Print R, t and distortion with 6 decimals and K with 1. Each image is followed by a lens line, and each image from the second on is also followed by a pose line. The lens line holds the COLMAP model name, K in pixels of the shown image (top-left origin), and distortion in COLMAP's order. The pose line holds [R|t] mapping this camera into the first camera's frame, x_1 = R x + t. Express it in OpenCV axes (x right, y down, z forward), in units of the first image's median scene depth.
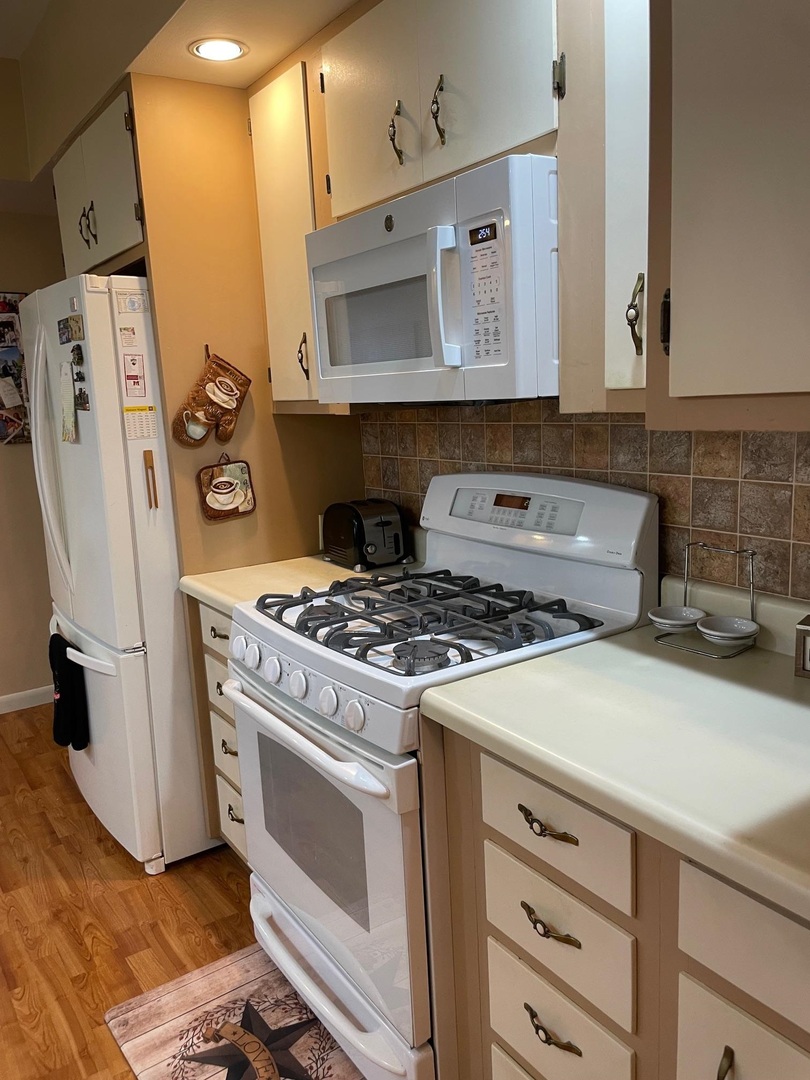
lens RADIAL K [[823.7, 0, 451.5], [0, 823.7, 558.8], [0, 0, 1]] dist [0.078248, -0.113634]
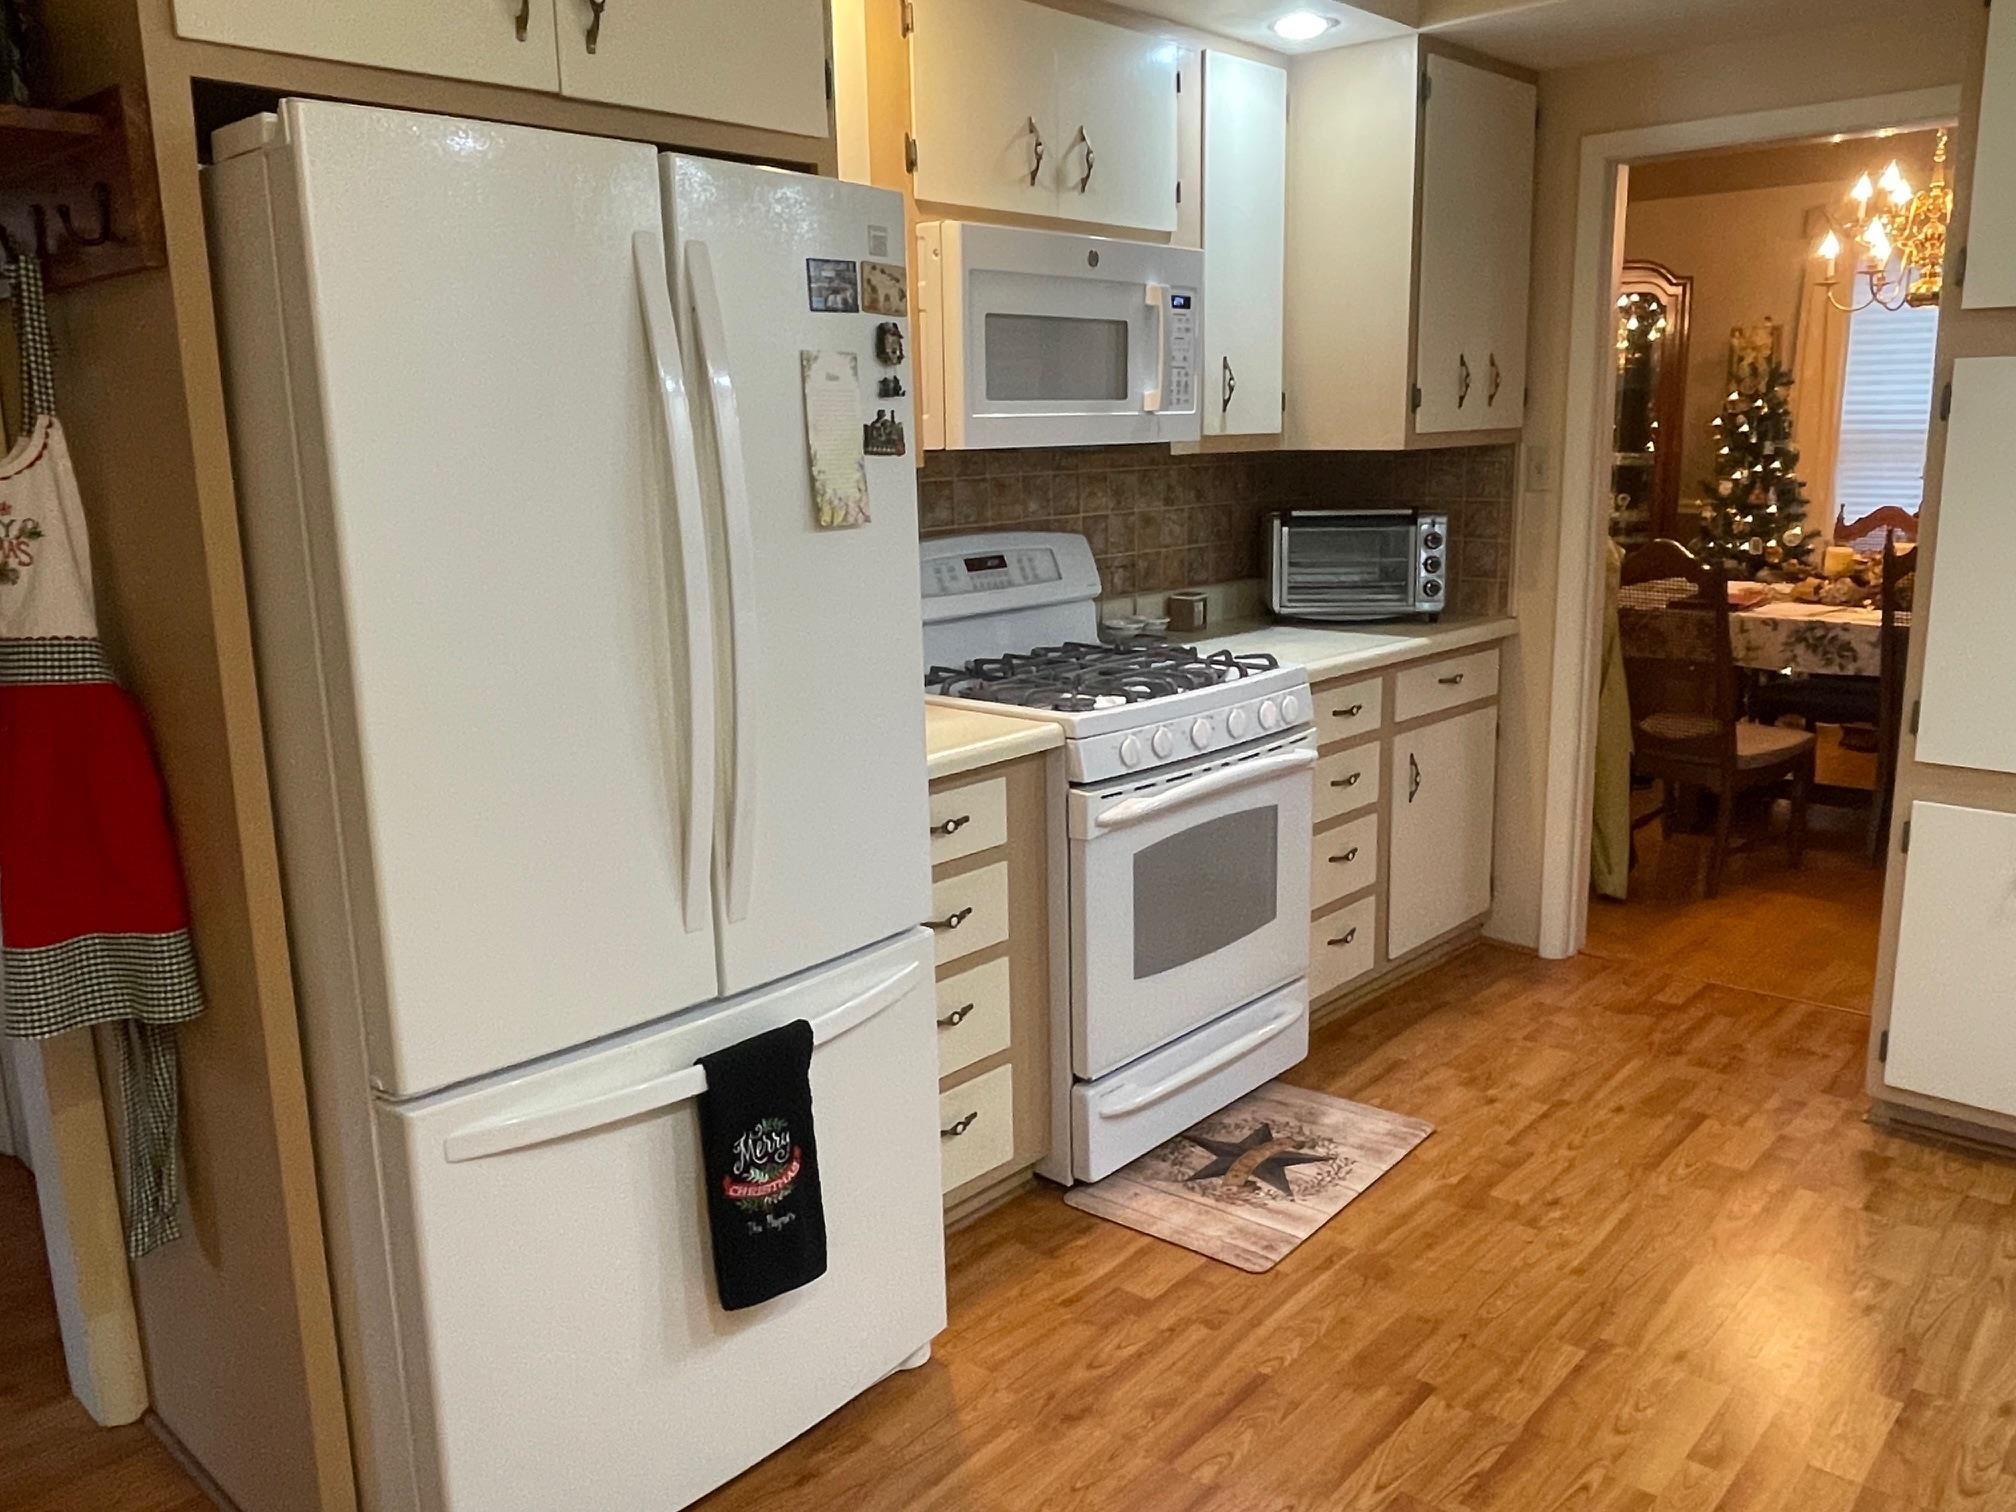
lens RADIAL K [[1537.5, 0, 1008.0], [0, 1537.5, 756.0], [0, 0, 1]] dist [0.078248, -0.113634]
pose [[-0.206850, -0.157571, 0.965601, -1.738935], [0.225173, 0.952784, 0.203716, -0.224486], [-0.952108, 0.259566, -0.161602, 1.421542]]
